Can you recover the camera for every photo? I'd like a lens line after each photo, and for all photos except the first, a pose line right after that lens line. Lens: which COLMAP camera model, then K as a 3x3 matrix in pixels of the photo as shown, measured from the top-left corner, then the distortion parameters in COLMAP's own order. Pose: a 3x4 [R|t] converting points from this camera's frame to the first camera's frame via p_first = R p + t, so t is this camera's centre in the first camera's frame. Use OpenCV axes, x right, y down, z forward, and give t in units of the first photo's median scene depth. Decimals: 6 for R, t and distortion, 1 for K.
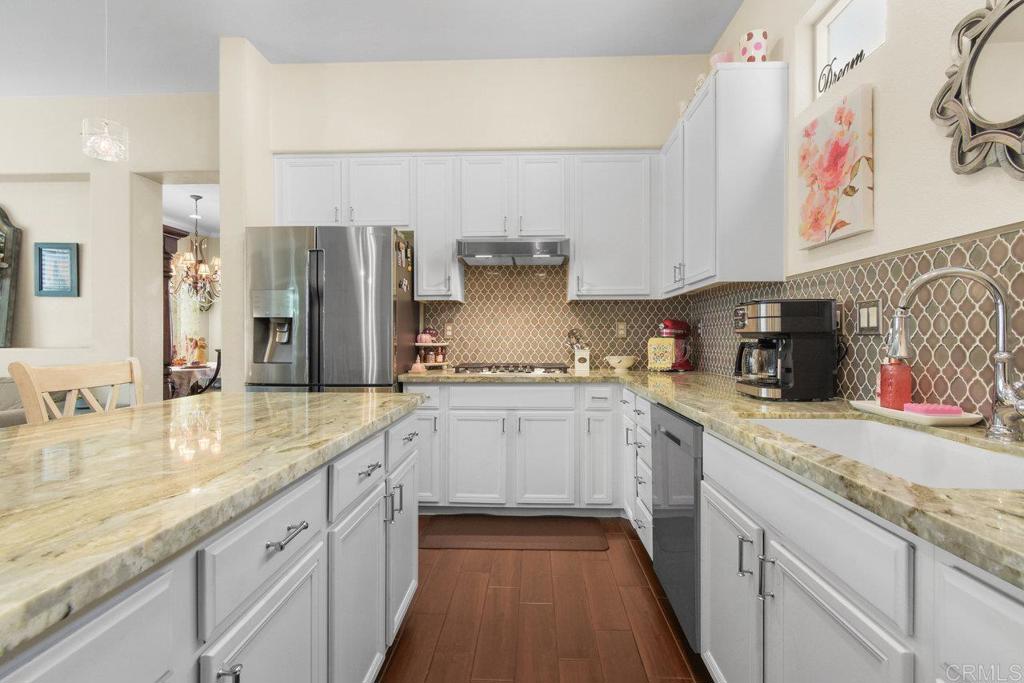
lens RADIAL K [[495.4, 0, 510.3], [0, 495.4, 337.4], [0, 0, 1]] dist [0.004972, -0.004136]
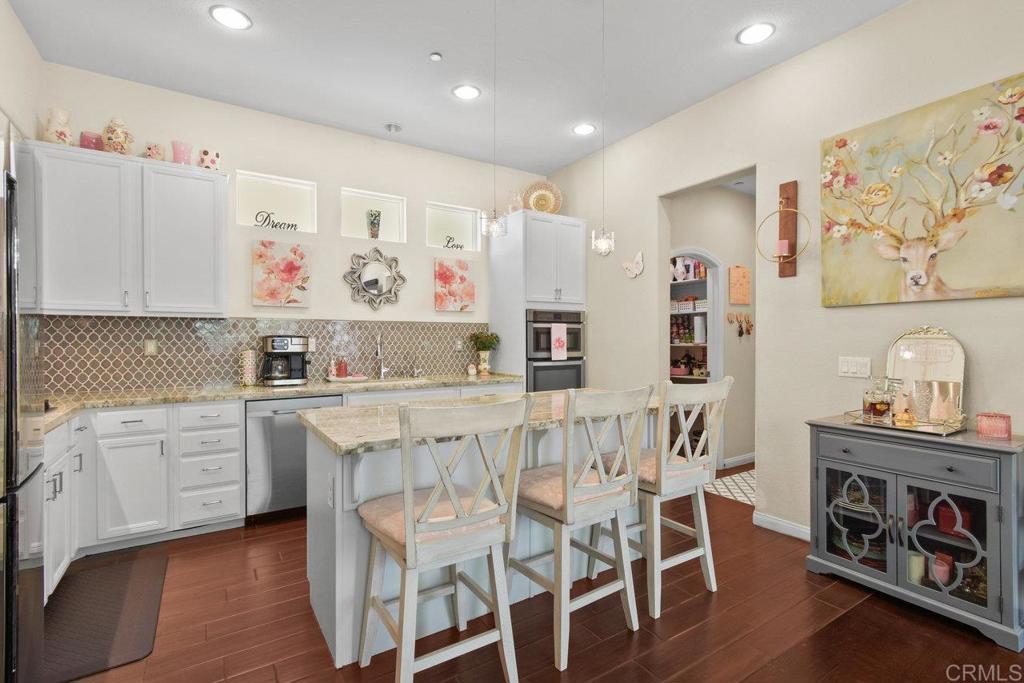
lens RADIAL K [[468.9, 0, 509.4], [0, 468.9, 344.2], [0, 0, 1]] dist [0.000409, 0.001614]
pose [[-0.574139, -0.006718, 0.818731, -1.379602], [-0.001427, 0.999973, 0.007205, -0.050916], [-0.818757, 0.002968, -0.574133, 1.258134]]
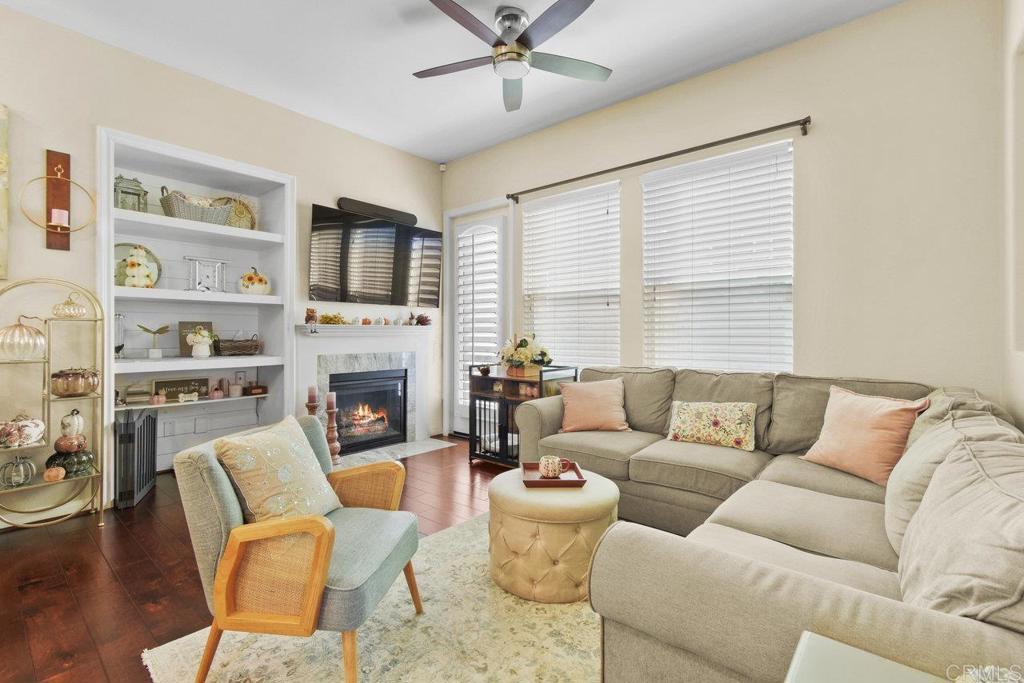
lens RADIAL K [[468.9, 0, 517.0], [0, 468.9, 337.2], [0, 0, 1]] dist [0.000409, 0.001614]
pose [[-0.625159, 0.001379, -0.780496, -0.523841], [0.005683, 0.999980, -0.002786, -0.009919], [0.780477, -0.006177, -0.625154, 1.451314]]
